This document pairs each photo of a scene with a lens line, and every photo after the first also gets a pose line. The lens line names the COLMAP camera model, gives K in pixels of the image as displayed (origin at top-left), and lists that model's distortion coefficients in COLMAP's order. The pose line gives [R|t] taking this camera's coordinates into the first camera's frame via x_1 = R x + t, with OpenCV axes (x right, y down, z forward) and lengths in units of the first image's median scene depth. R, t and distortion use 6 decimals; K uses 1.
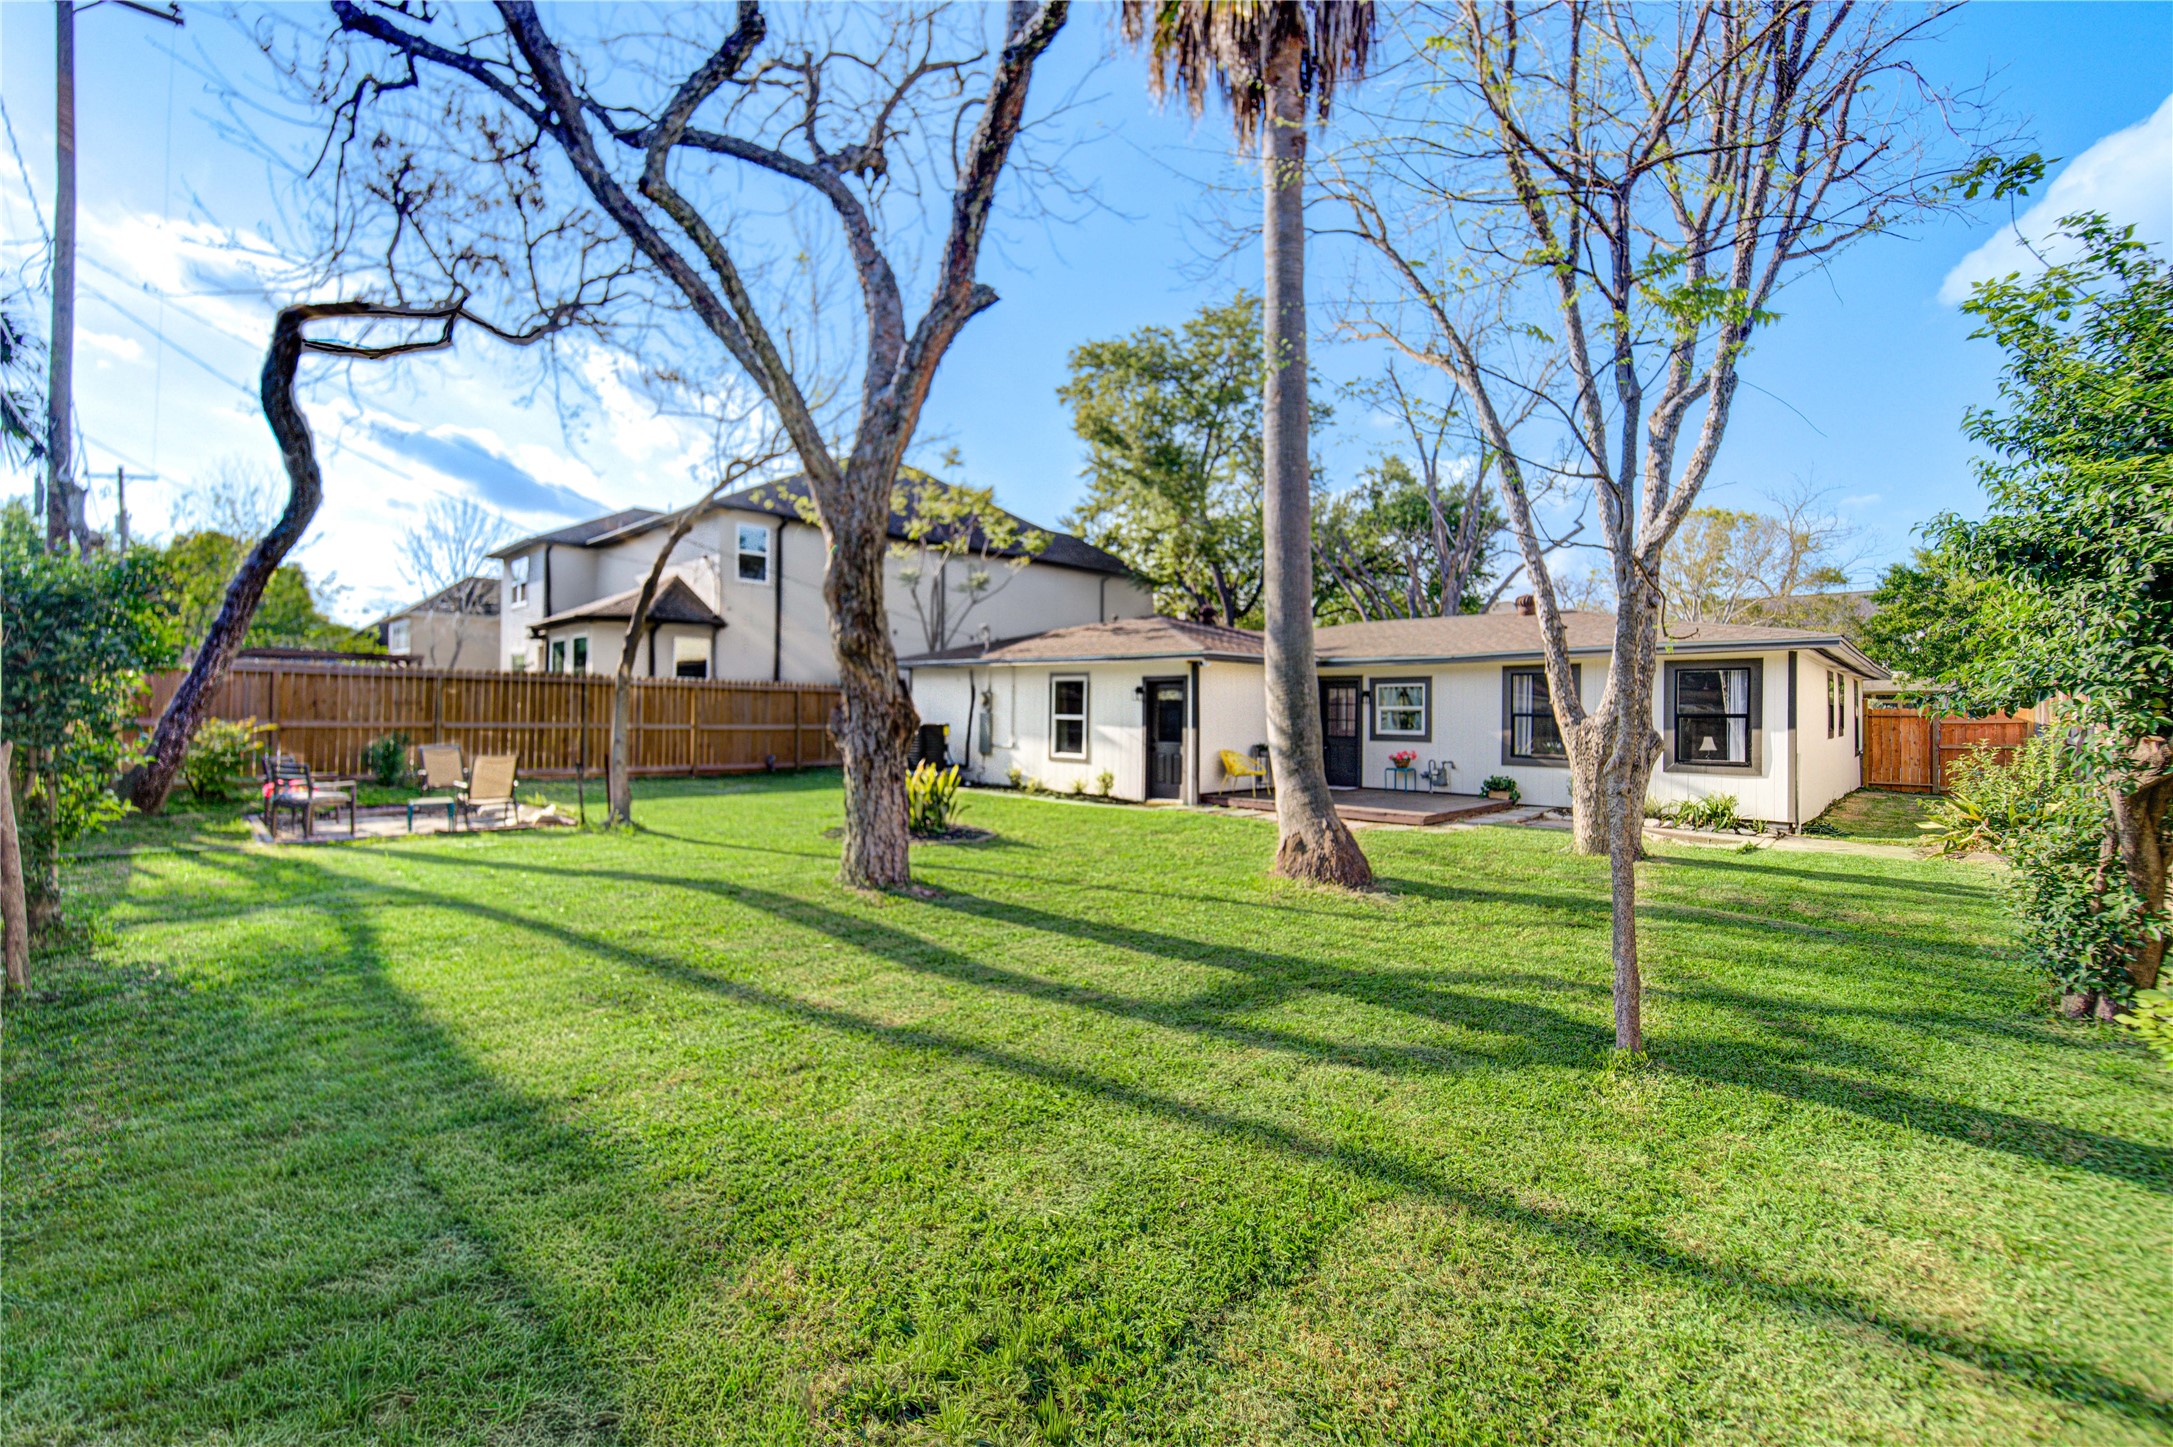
lens RADIAL K [[941.3, 0, 1079.9], [0, 941.3, 700.0], [0, 0, 1]] dist [0.001370, -0.000178]
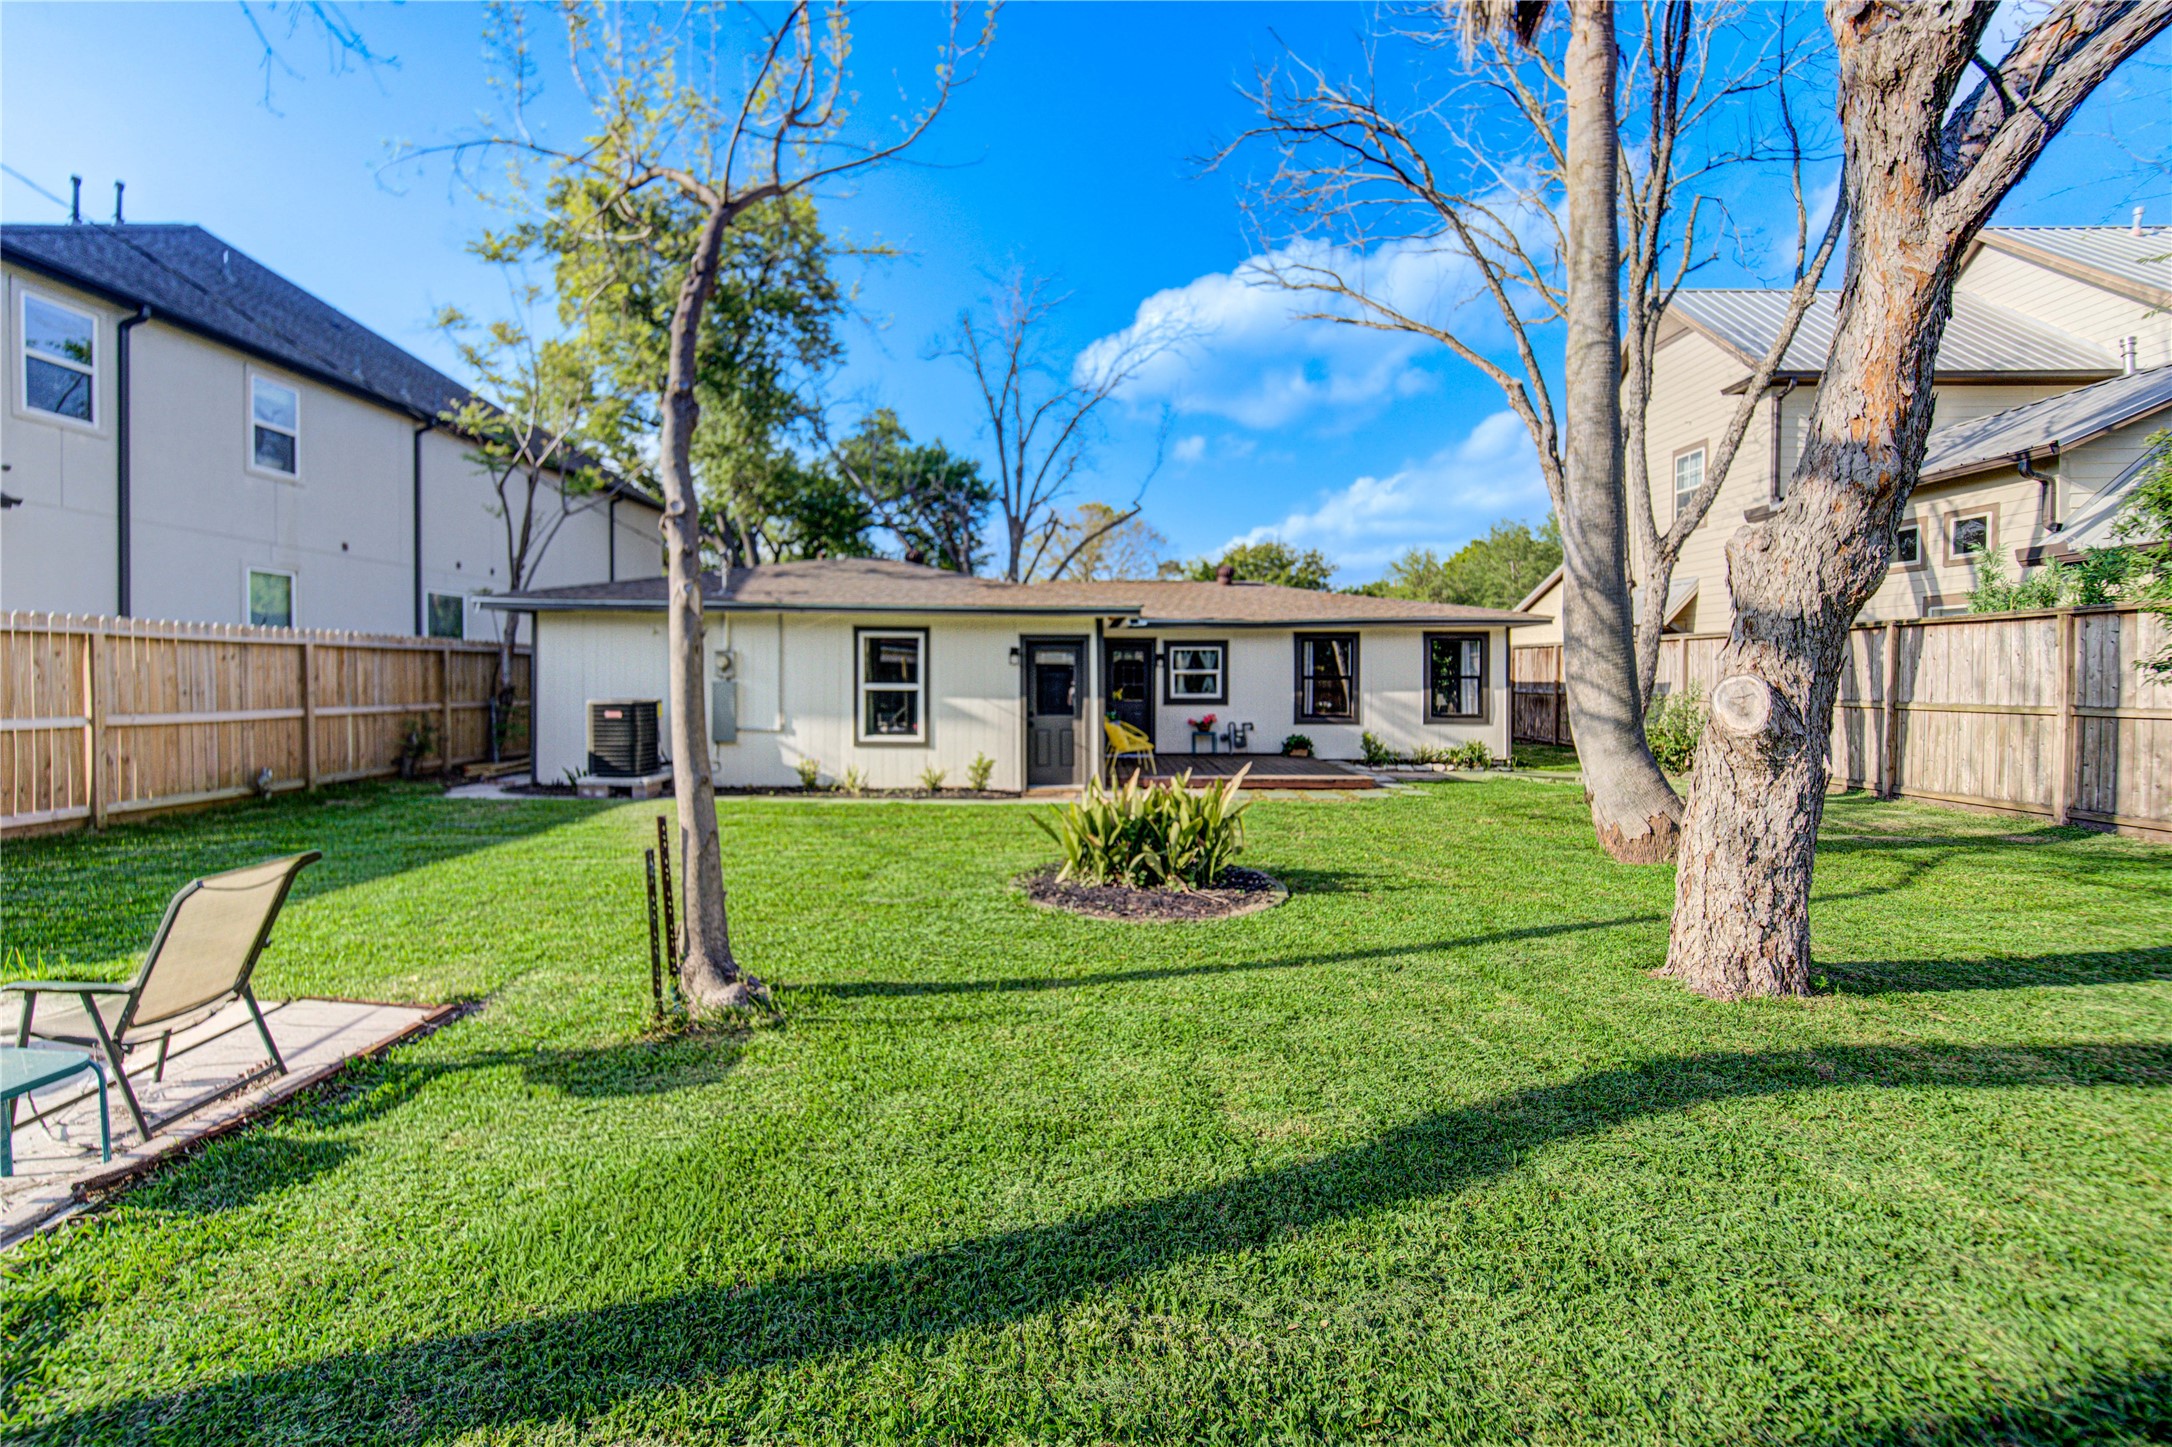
lens RADIAL K [[895.8, 0, 1046.9], [0, 895.8, 686.5], [0, 0, 1]] dist [0.000166, -0.000052]
pose [[0.723117, -0.018949, 0.690466, -0.430451], [-0.003820, 0.999499, 0.031431, -0.004744], [-0.690715, -0.025366, 0.722682, 0.430143]]
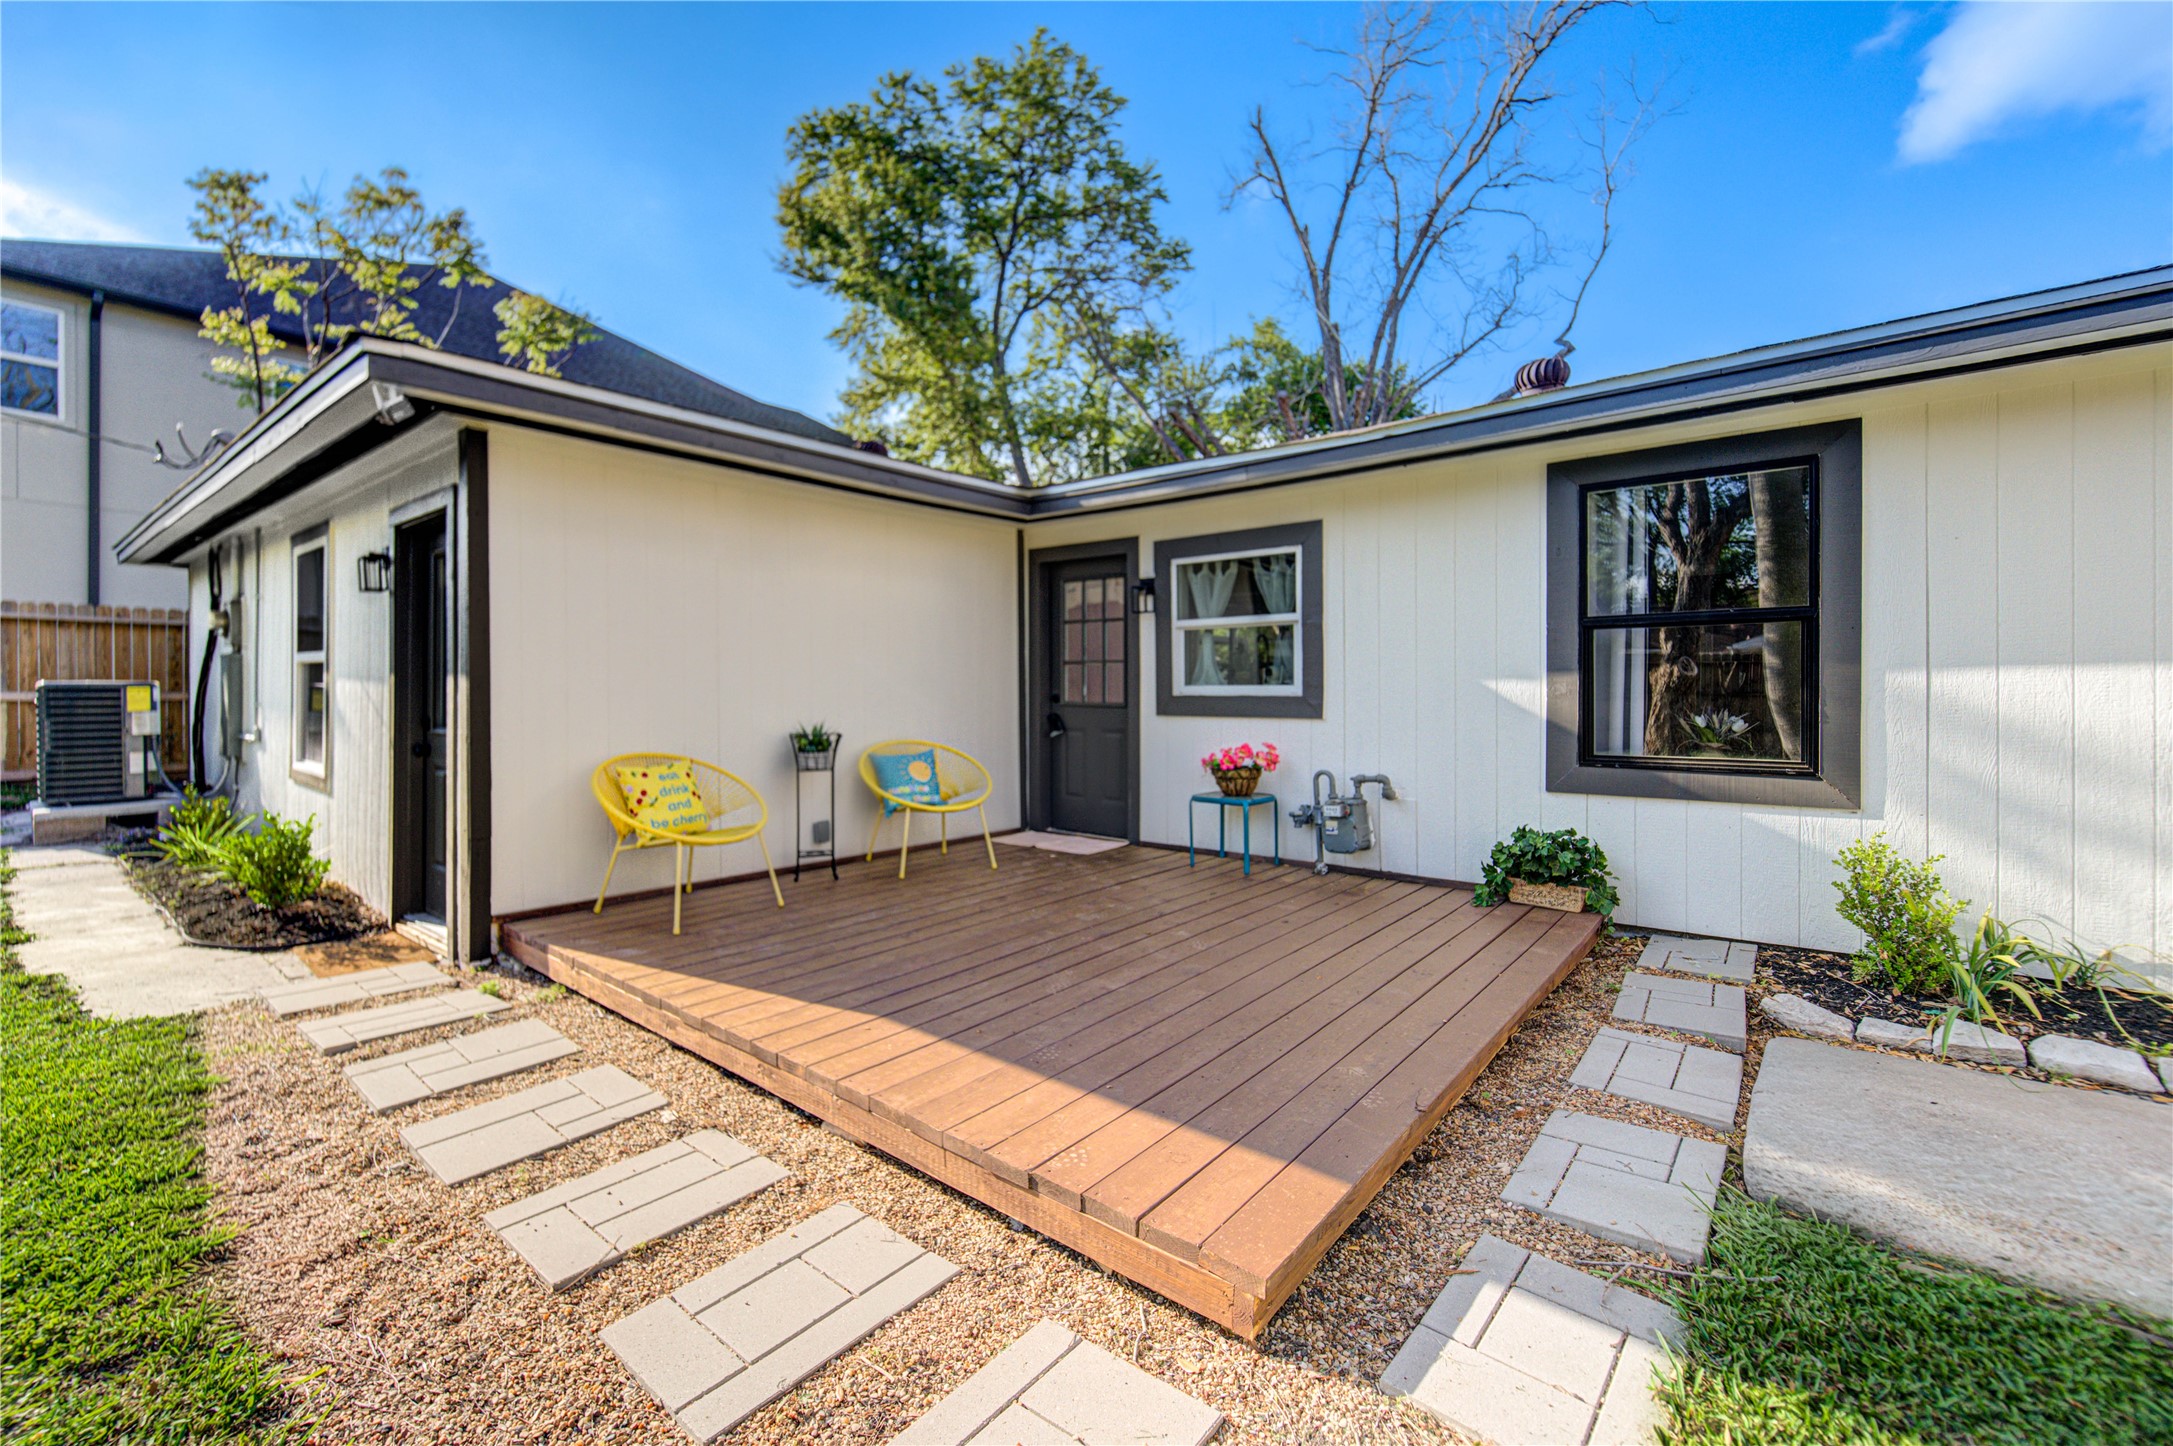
lens RADIAL K [[896.2, 0, 1047.4], [0, 896.2, 686.0], [0, 0, 1]] dist [0.000166, -0.000052]
pose [[0.998252, -0.008311, 0.058514, 0.253752], [0.007587, 0.999892, 0.012585, 0.028378], [-0.058612, -0.012119, 0.998207, 0.678147]]
